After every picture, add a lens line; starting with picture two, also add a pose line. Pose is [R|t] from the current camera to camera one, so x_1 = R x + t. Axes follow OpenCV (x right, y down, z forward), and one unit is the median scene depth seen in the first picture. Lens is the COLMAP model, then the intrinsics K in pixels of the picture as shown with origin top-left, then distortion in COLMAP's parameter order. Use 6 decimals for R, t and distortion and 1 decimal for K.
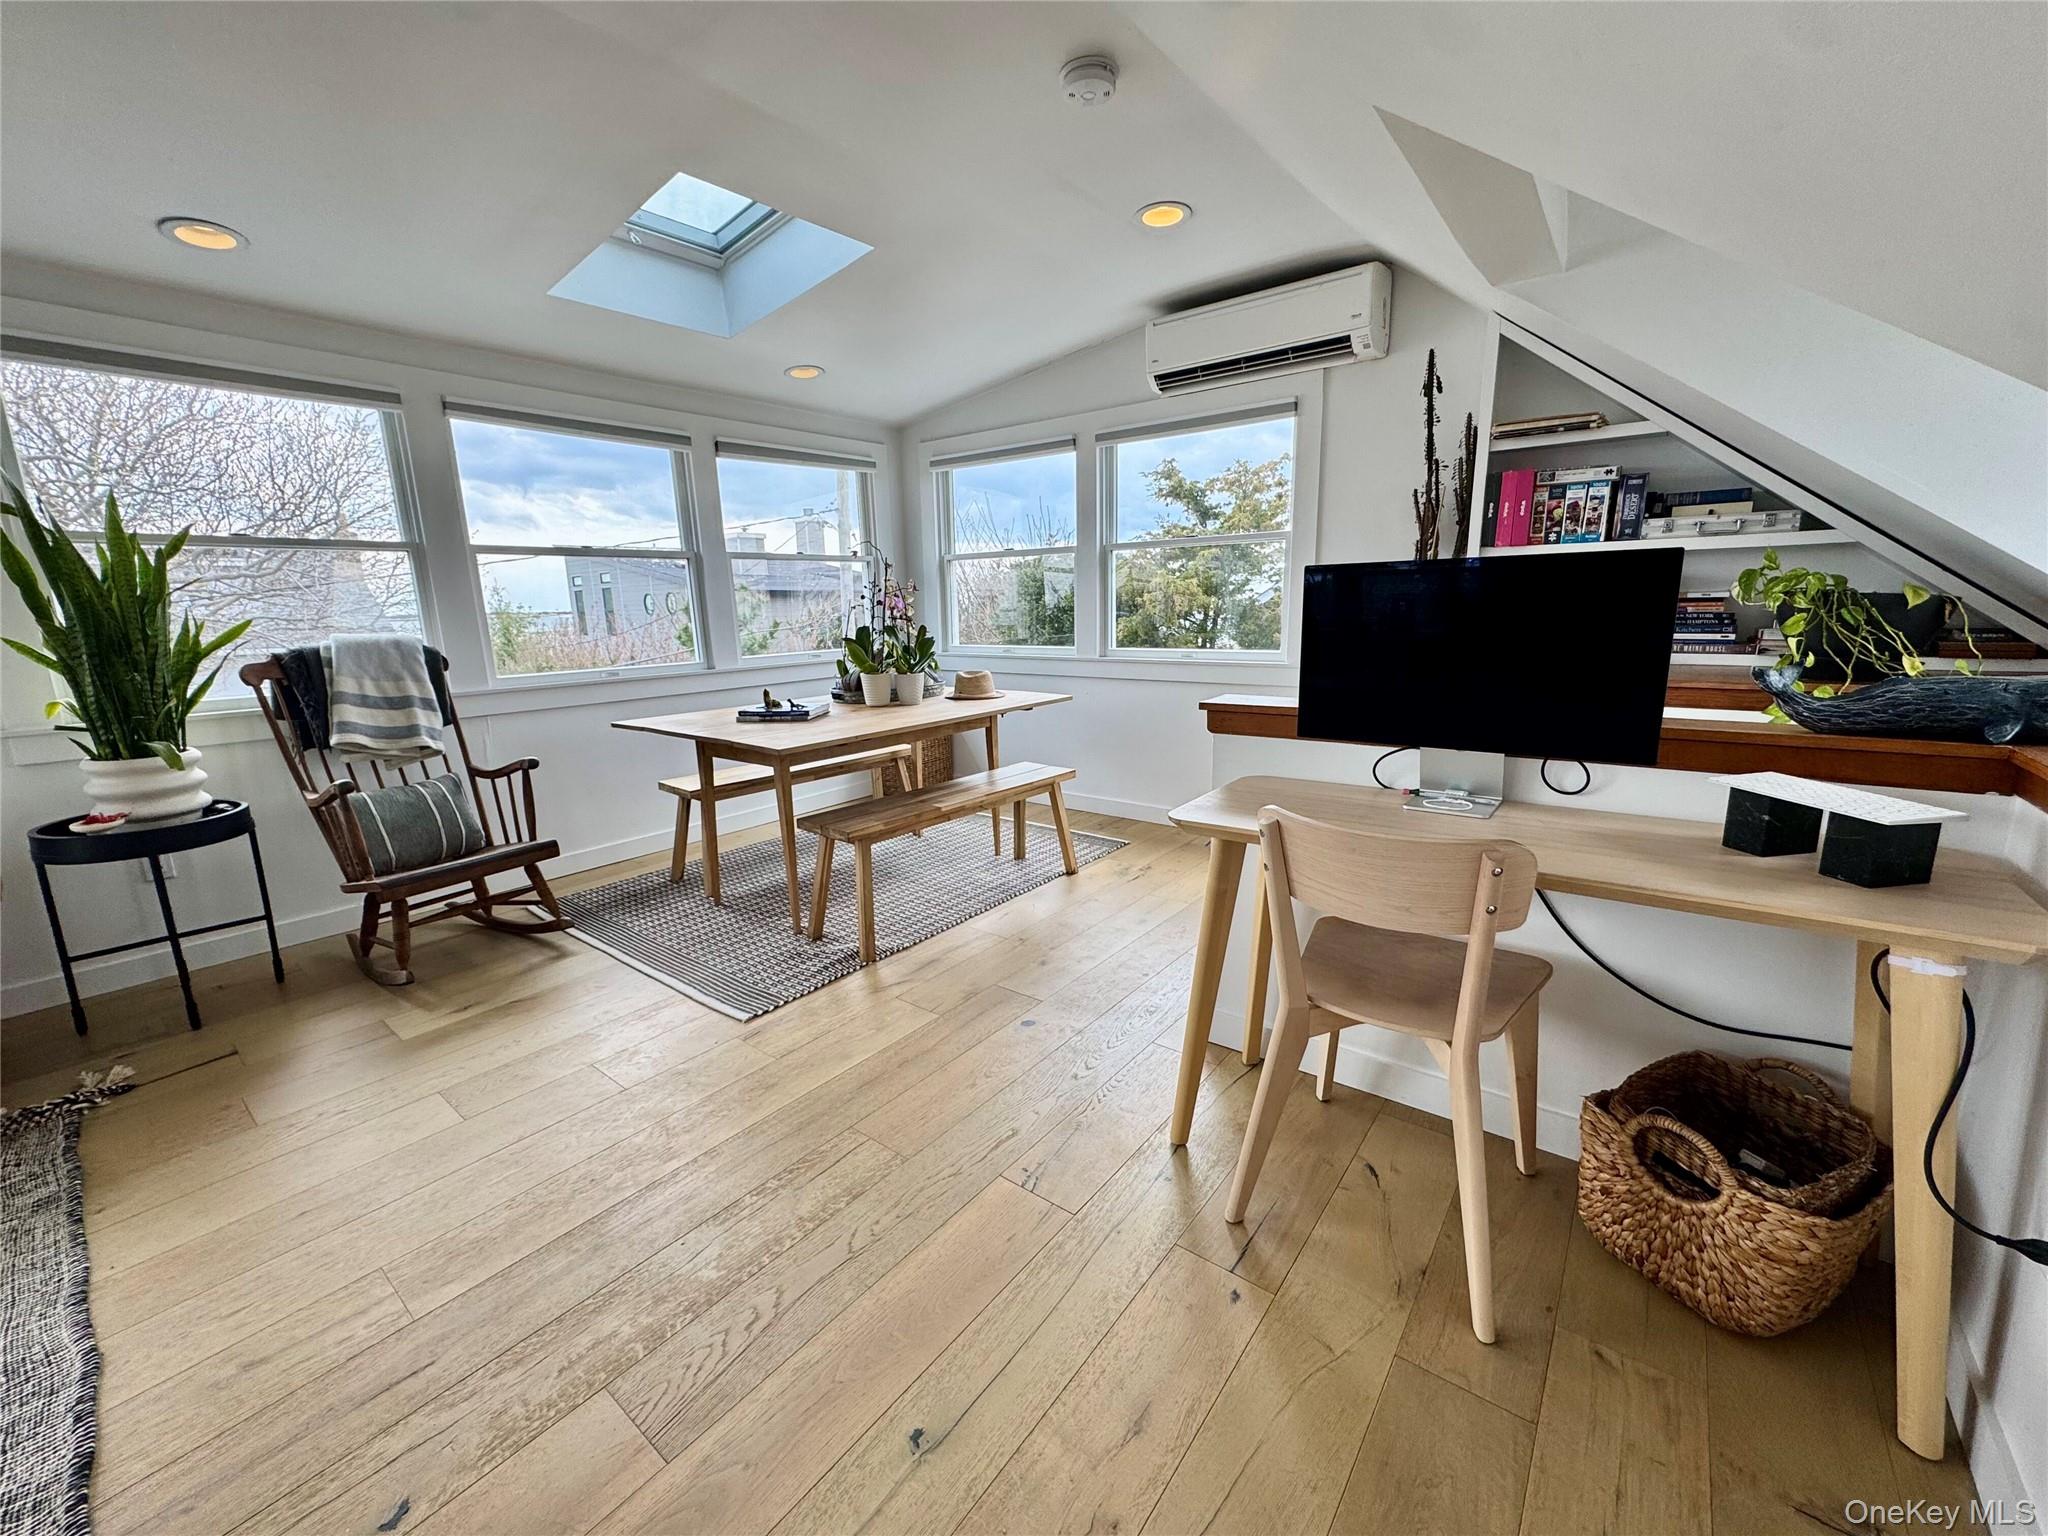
lens RADIAL K [[819.9, 0, 1021.9], [0, 819.9, 775.0], [0, 0, 1]] dist [0.000124, -0.000048]
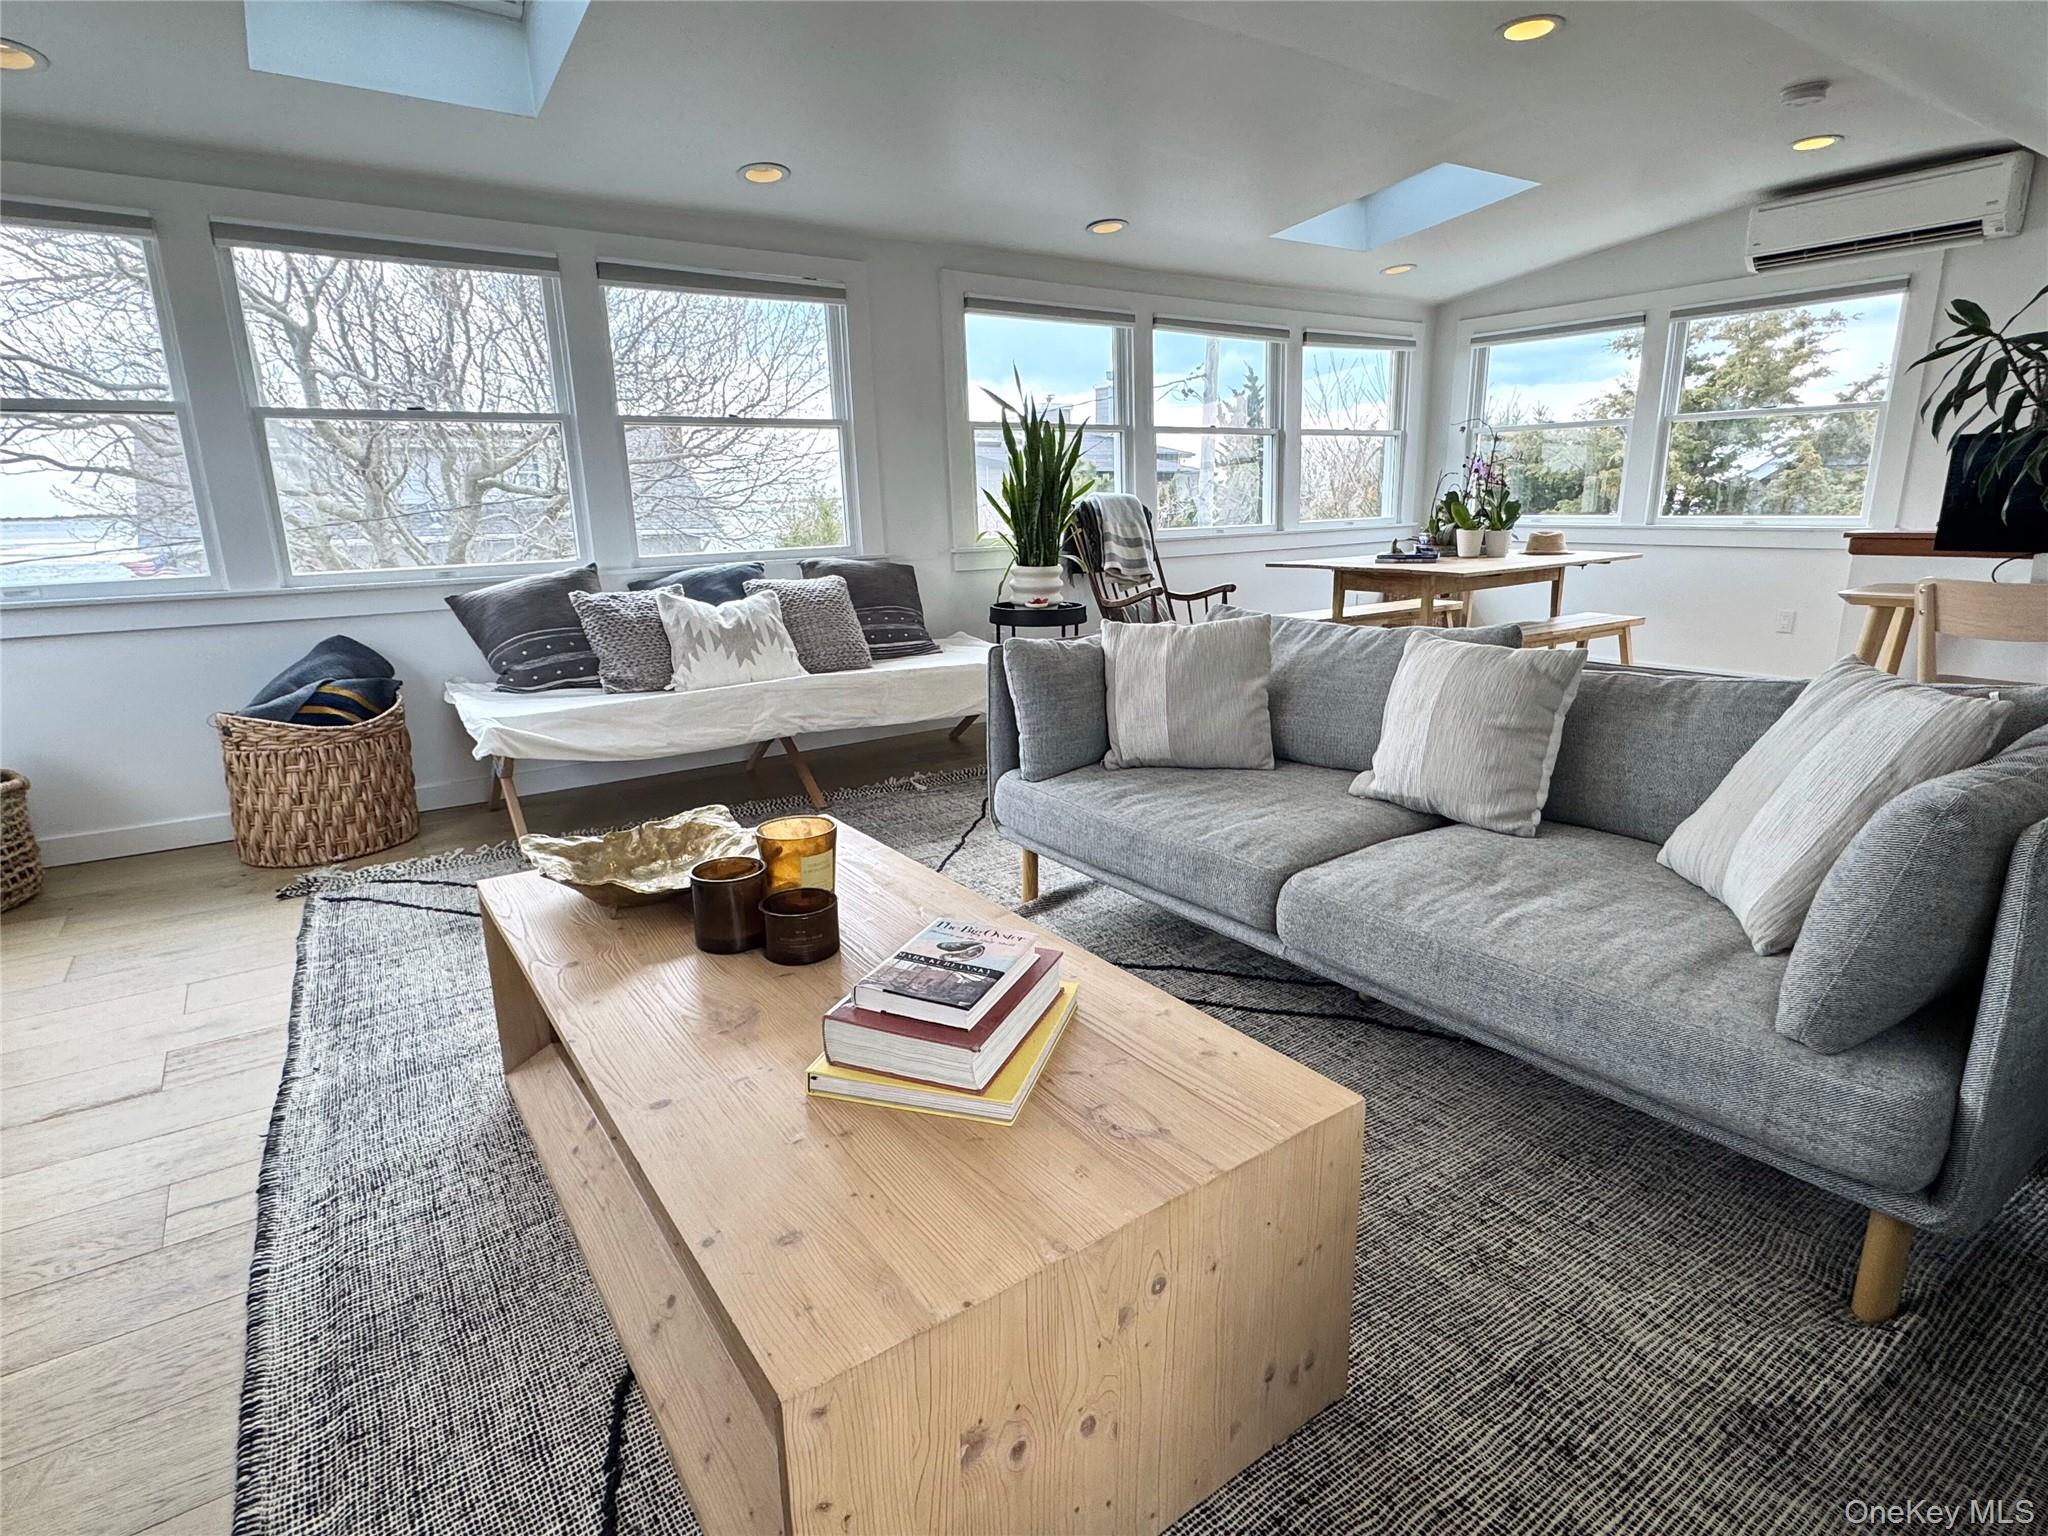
lens RADIAL K [[1062.2, 0, 1031.6], [0, 1062.2, 760.2], [0, 0, 1]] dist [0.020354, -0.002167]
pose [[0.964338, 0.069132, -0.255485, -0.404806], [-0.058162, 0.997041, 0.050257, 0.185965], [0.258203, -0.033605, 0.965506, -0.746959]]
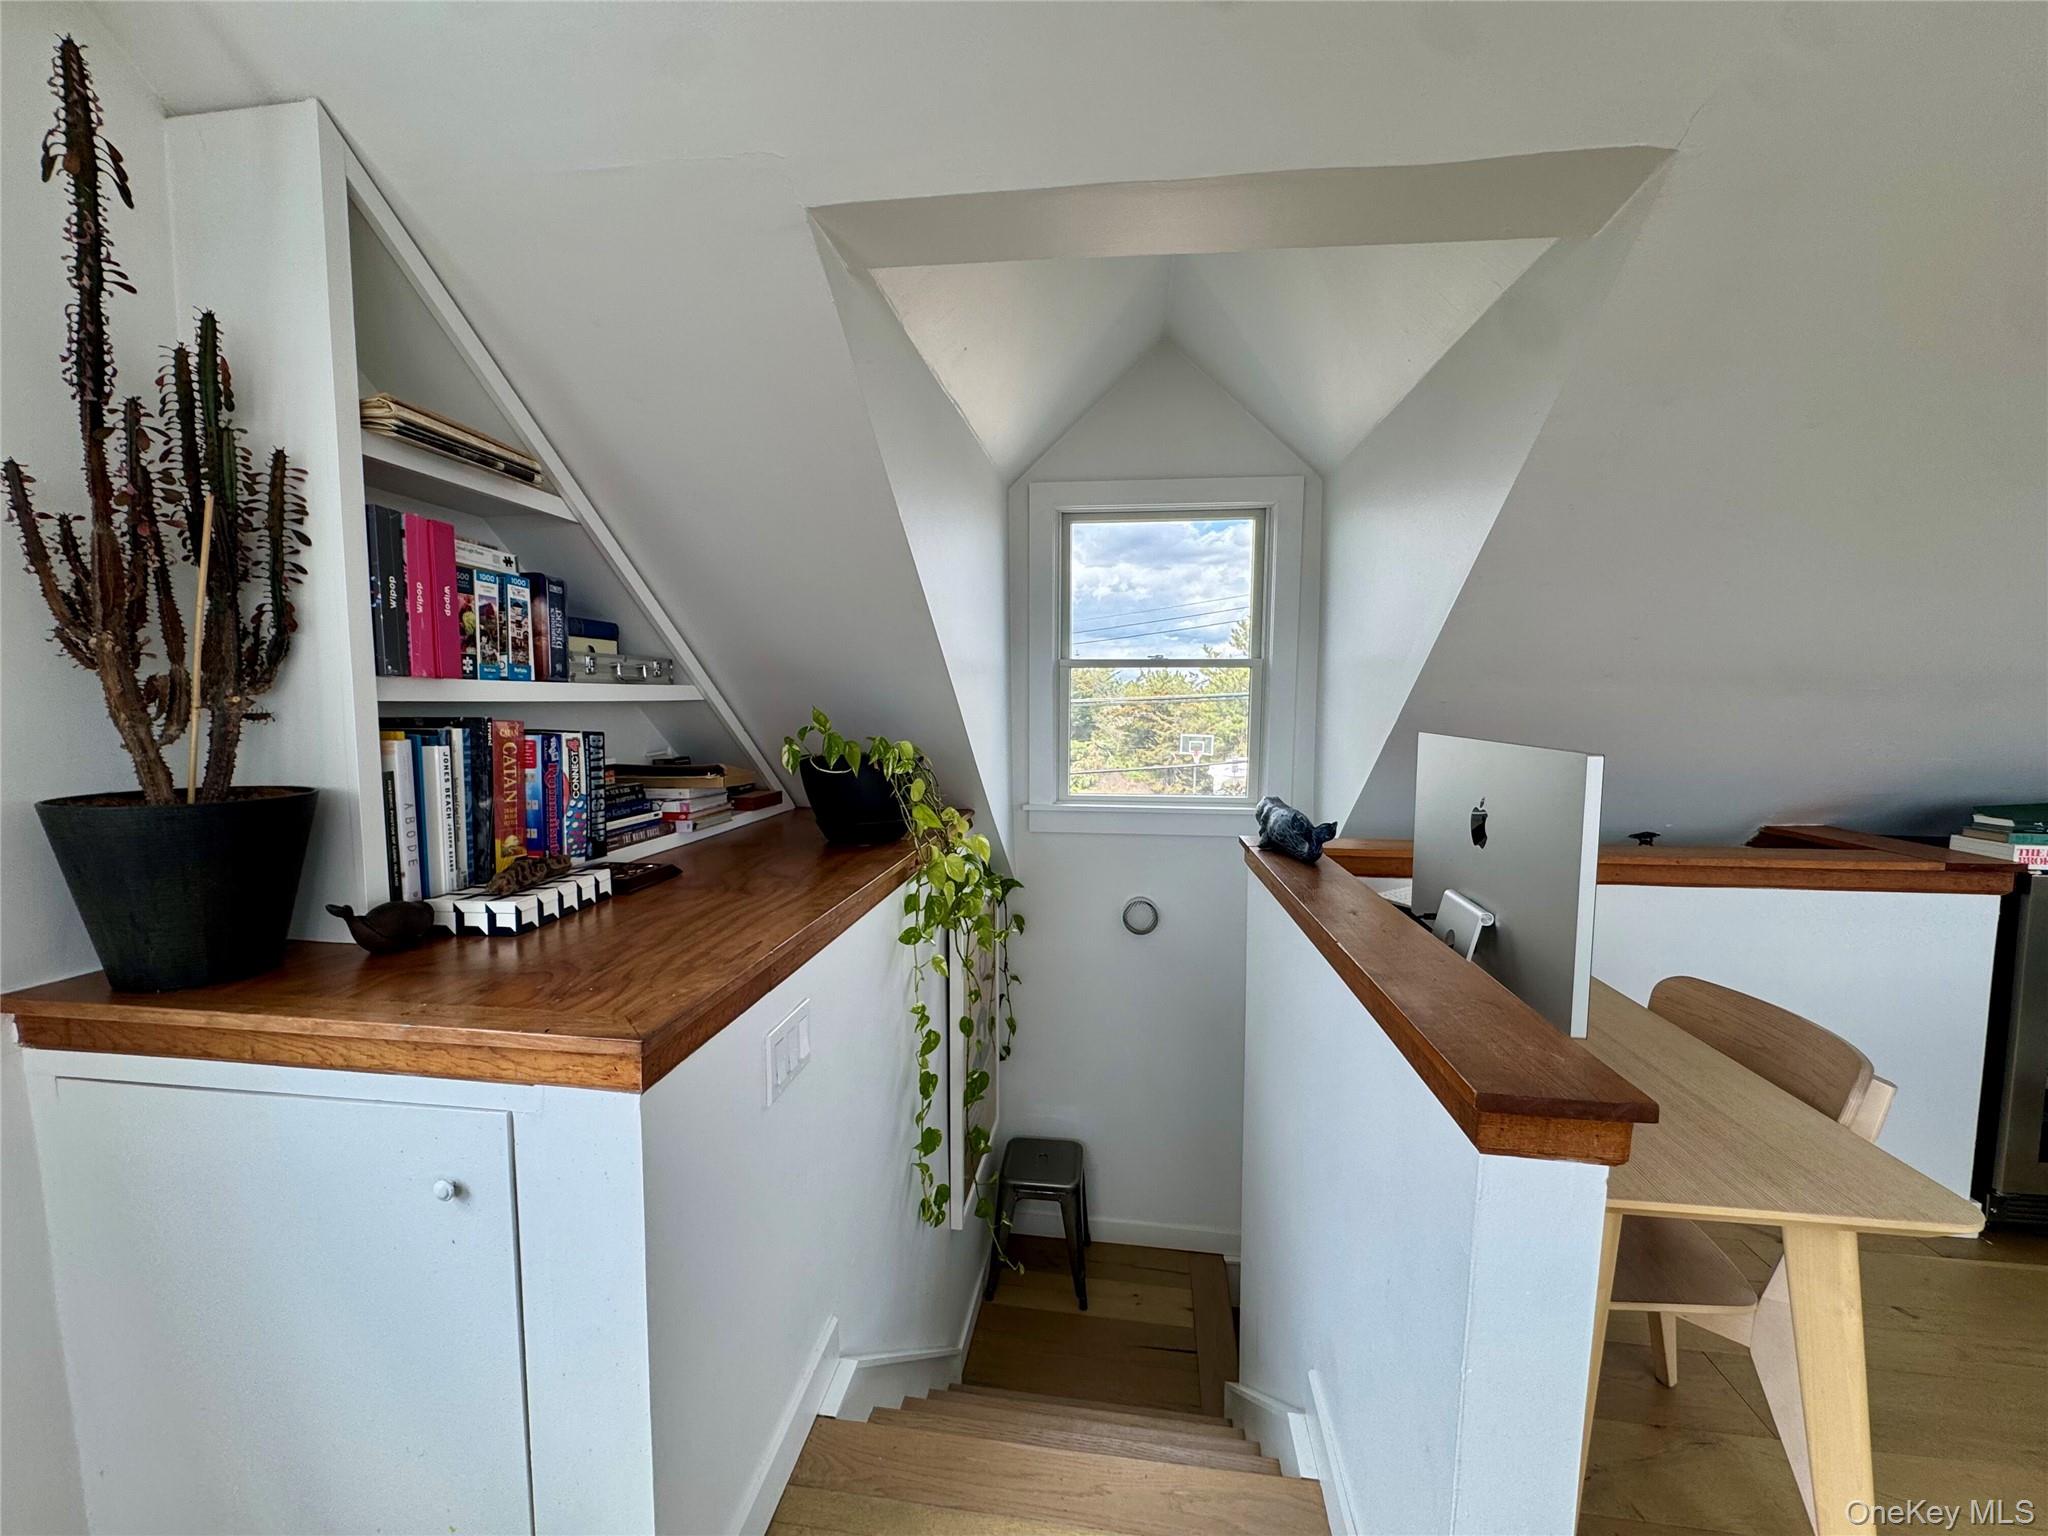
lens RADIAL K [[819.9, 0, 1020.8], [0, 819.9, 769.0], [0, 0, 1]] dist [0.000124, -0.000048]
pose [[-0.515434, -0.051298, 0.855392, 0.029899], [0.189182, 0.966766, 0.171973, -0.224079], [-0.835786, 0.250465, -0.488599, 0.873711]]
